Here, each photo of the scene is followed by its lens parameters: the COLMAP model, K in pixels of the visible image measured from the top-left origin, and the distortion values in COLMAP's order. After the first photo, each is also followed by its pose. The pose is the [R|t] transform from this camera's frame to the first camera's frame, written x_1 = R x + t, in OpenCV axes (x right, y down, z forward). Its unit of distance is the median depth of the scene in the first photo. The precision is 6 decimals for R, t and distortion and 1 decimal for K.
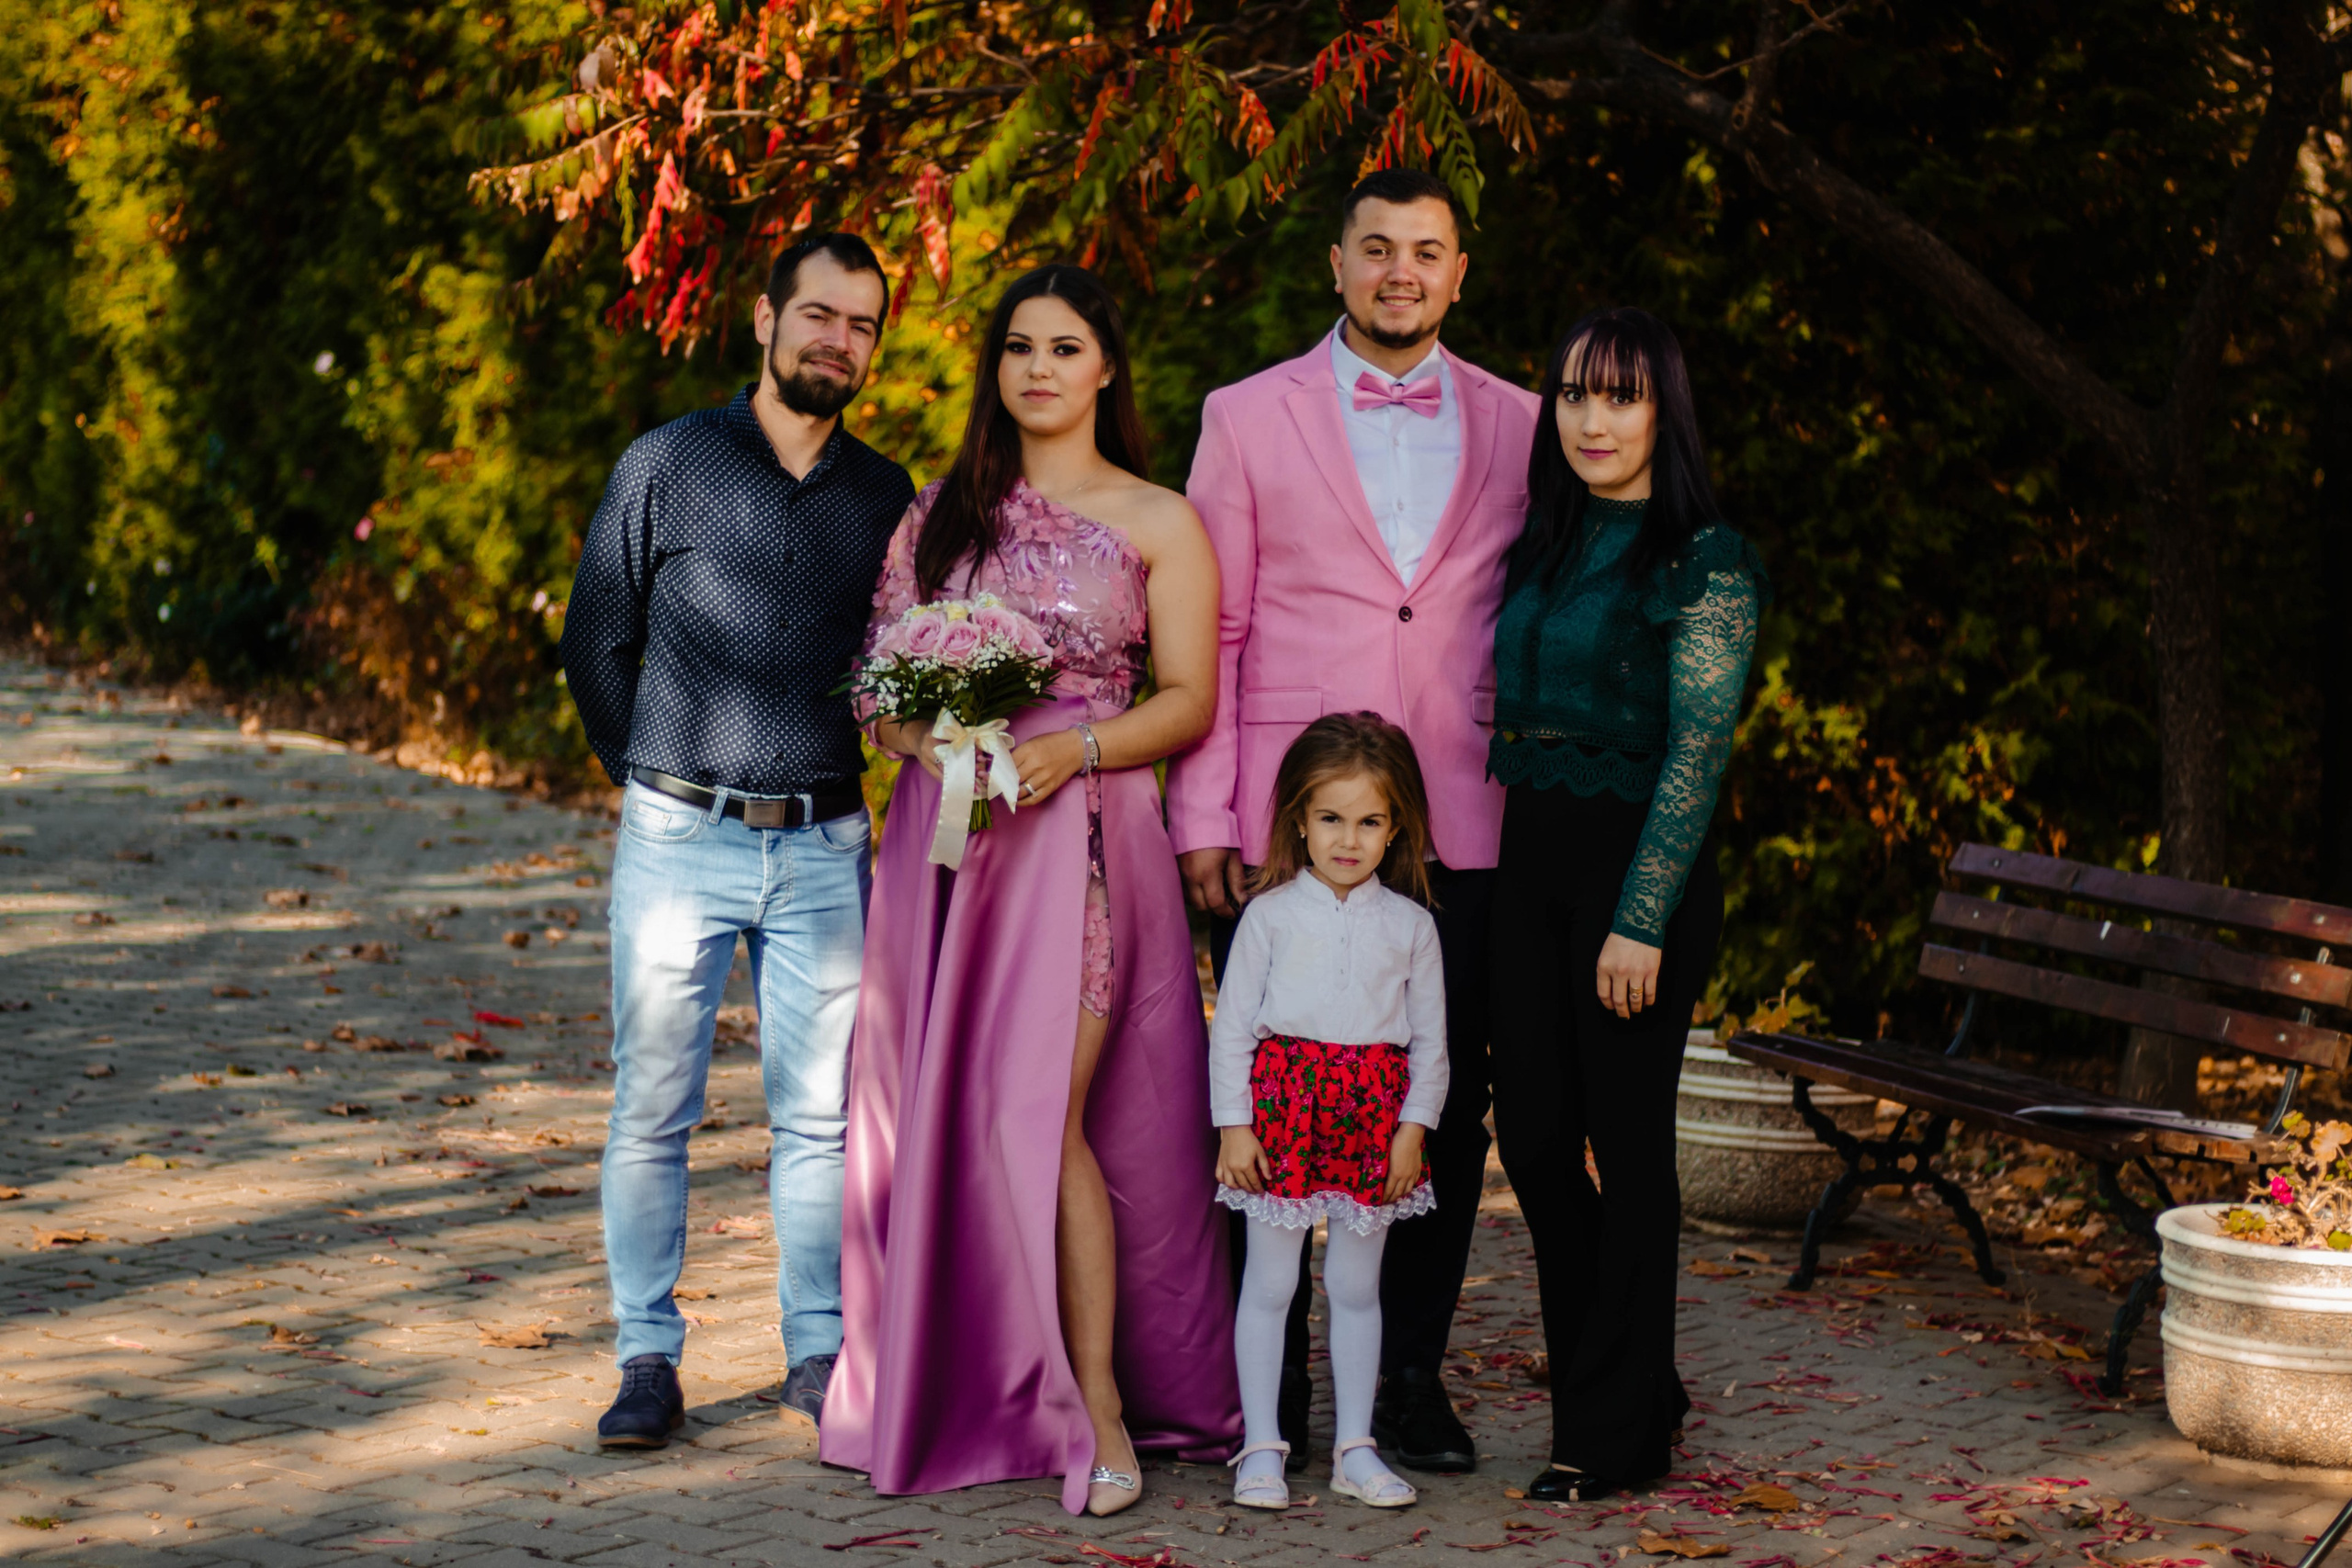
lens RADIAL K [[6337.7, 0, 1045.2], [0, 6337.7, 698.5], [0, 0, 1]] dist [-0.008932, 0.000000]
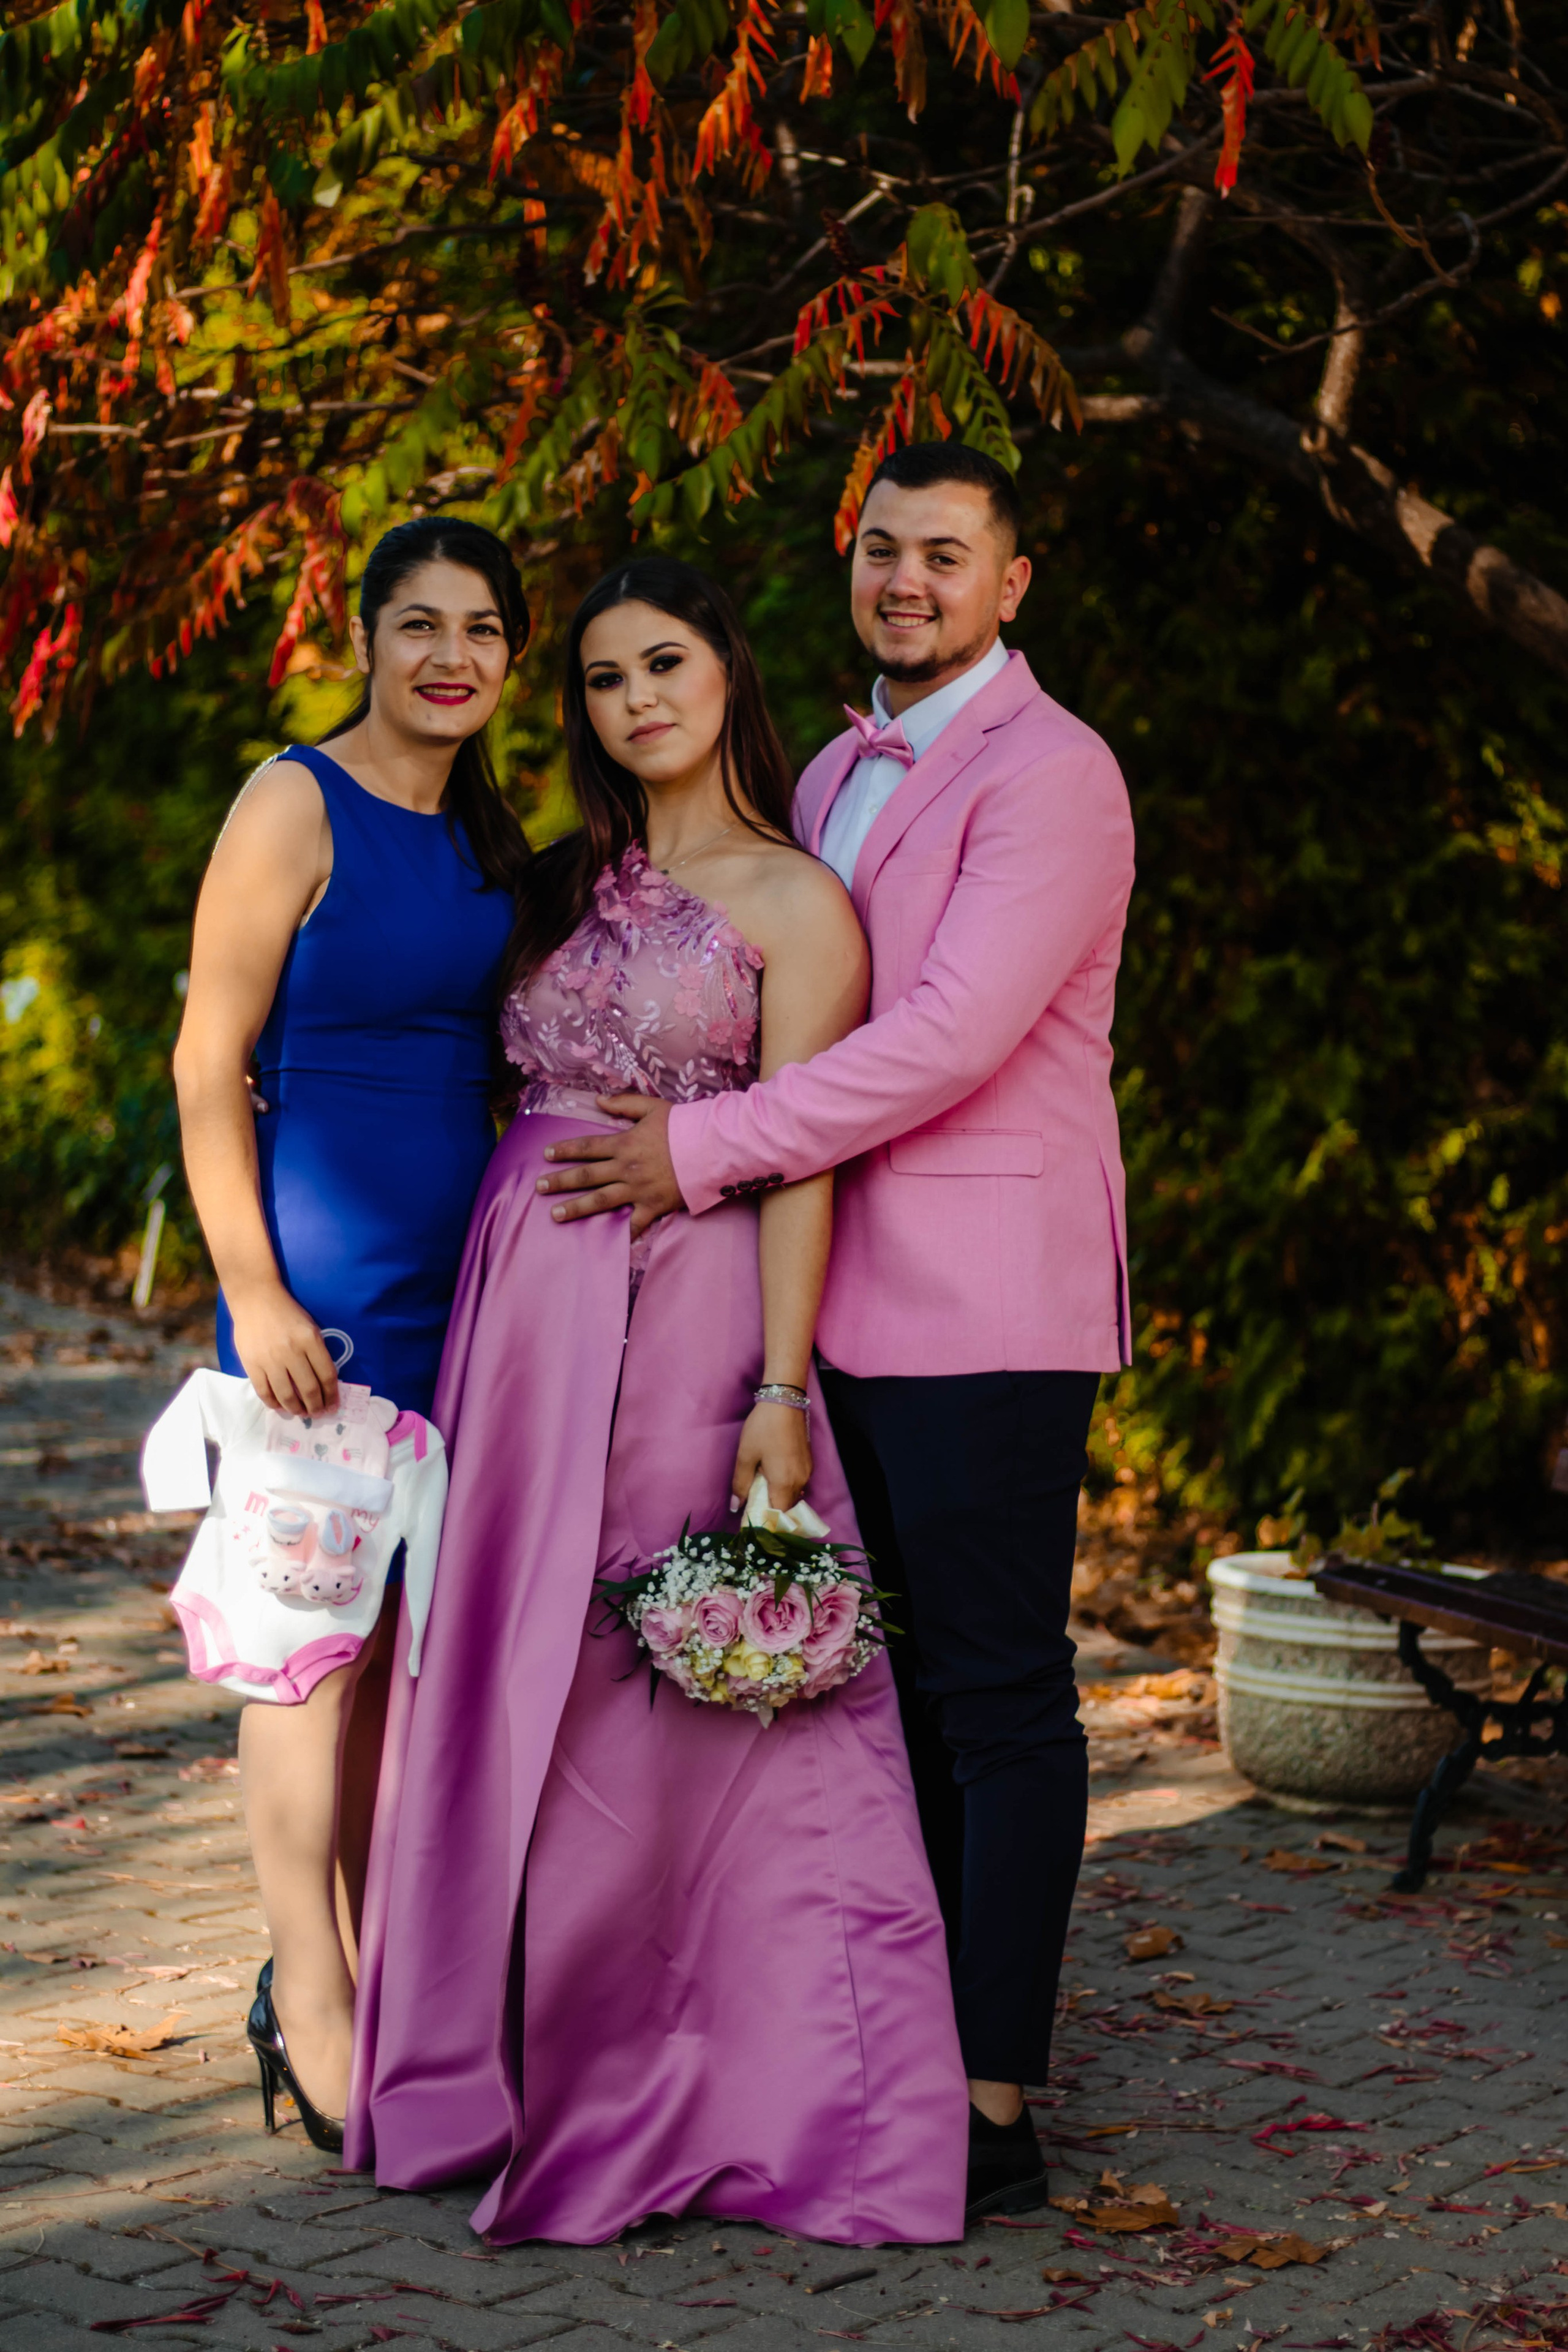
lens RADIAL K [[6338.4, 0, 681.8], [0, 6338.4, 1200.1], [0, 0, 1]] dist [-0.008932, 0.000000]
pose [[0.999727, 0.000392, 0.023367, 0.009564], [-0.000565, 0.999972, 0.007400, 0.001239], [-0.023363, -0.007411, 0.999700, 0.202353]]
